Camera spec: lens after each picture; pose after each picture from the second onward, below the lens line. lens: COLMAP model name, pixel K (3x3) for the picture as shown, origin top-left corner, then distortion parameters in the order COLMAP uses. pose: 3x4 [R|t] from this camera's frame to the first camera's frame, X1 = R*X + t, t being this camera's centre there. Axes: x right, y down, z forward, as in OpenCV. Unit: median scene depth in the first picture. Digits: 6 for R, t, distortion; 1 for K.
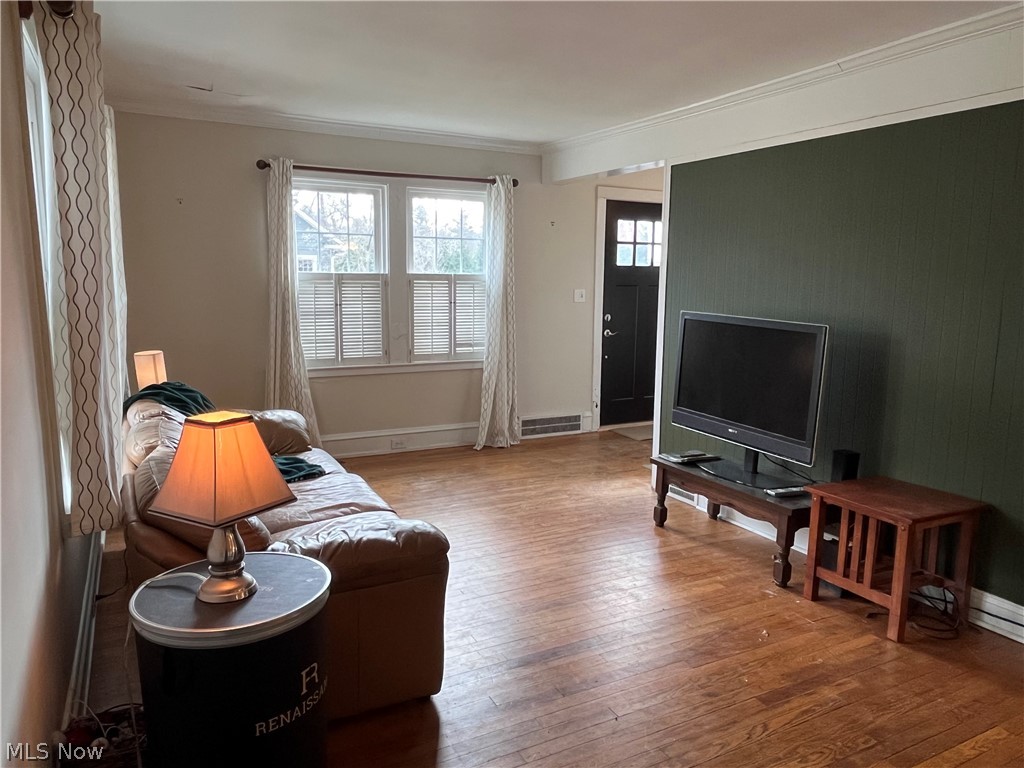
lens RADIAL K [[712.3, 0, 514.5], [0, 712.3, 383.1], [0, 0, 1]] dist [0.003976, -0.006001]
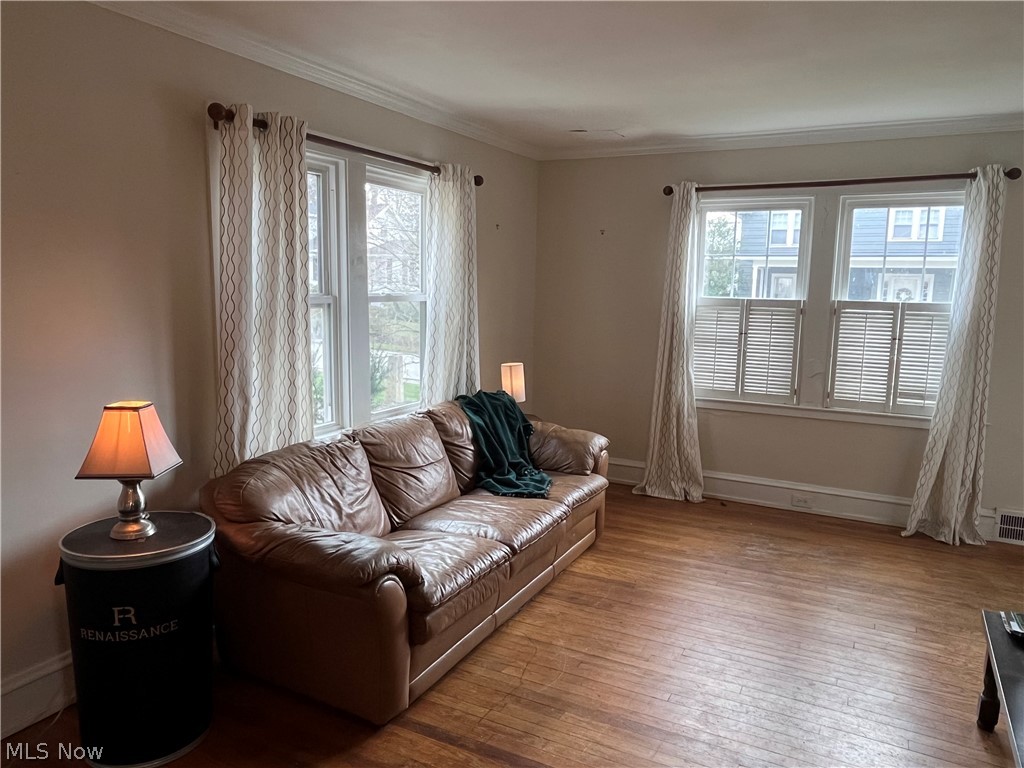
lens RADIAL K [[712.3, 0, 516.5], [0, 712.3, 383.0], [0, 0, 1]] dist [0.003976, -0.006001]
pose [[0.575500, 0.110367, -0.810320, 0.321458], [-0.135659, 0.990008, 0.038494, -0.041547], [0.806471, 0.087774, 0.584722, 0.229485]]
